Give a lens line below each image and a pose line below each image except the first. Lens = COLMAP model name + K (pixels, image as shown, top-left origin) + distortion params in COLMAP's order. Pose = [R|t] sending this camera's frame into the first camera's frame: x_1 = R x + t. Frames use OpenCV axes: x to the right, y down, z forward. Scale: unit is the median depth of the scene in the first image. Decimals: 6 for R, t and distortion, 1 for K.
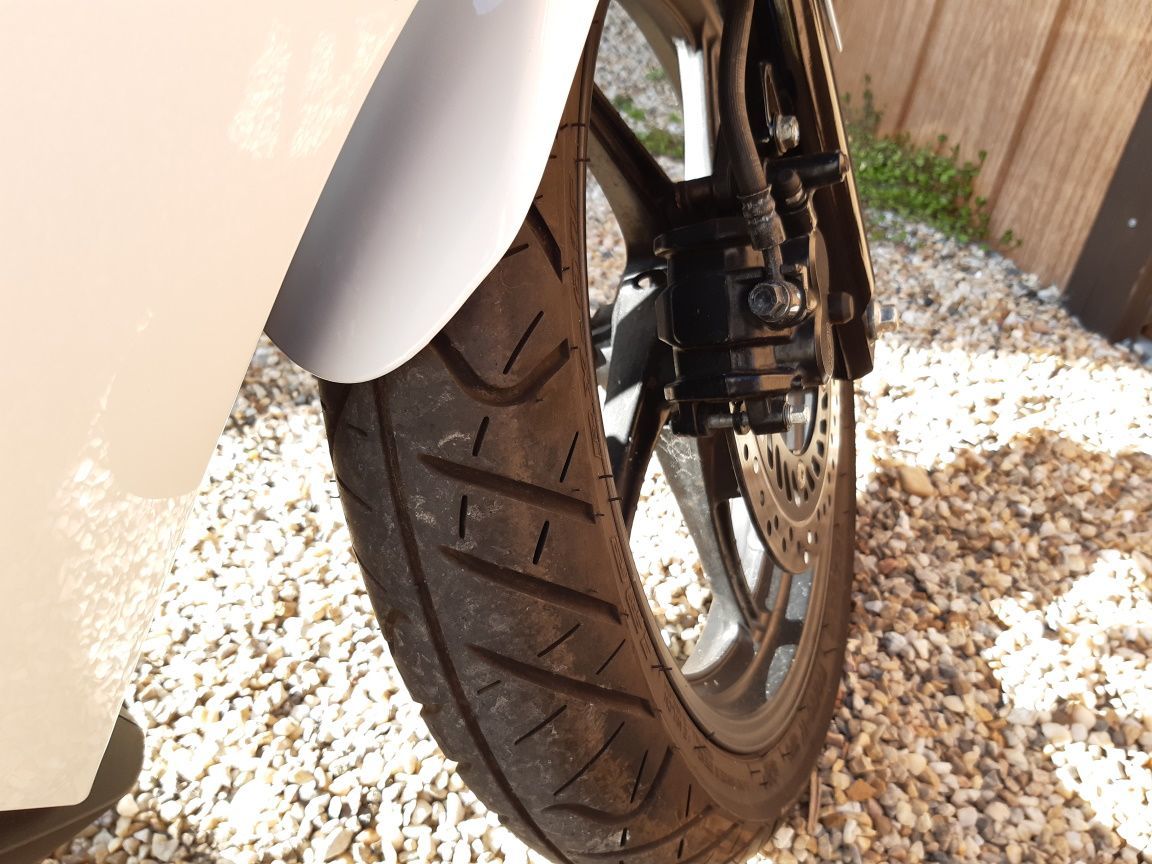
lens RADIAL K [[943.5, 0, 576.0], [0, 943.5, 432.0], [0, 0, 1]] dist [0.028929, -0.104077]
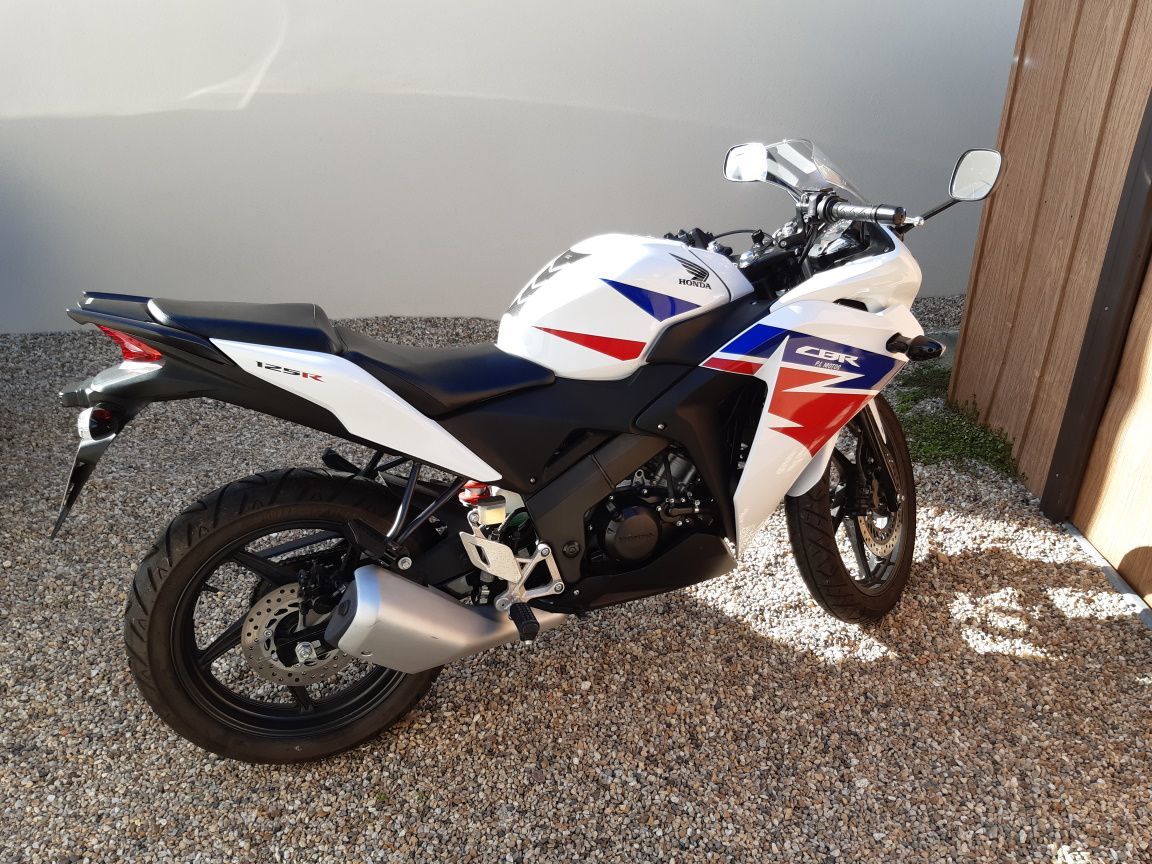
lens RADIAL K [[875.0, 0, 575.8], [0, 875.0, 449.7], [0, 0, 1]] dist [0.082368, -0.190872]
pose [[0.959454, 0.078777, -0.270634, -0.013242], [-0.121209, 0.982153, -0.143822, 0.201427], [0.254474, 0.170794, 0.951878, -1.549201]]
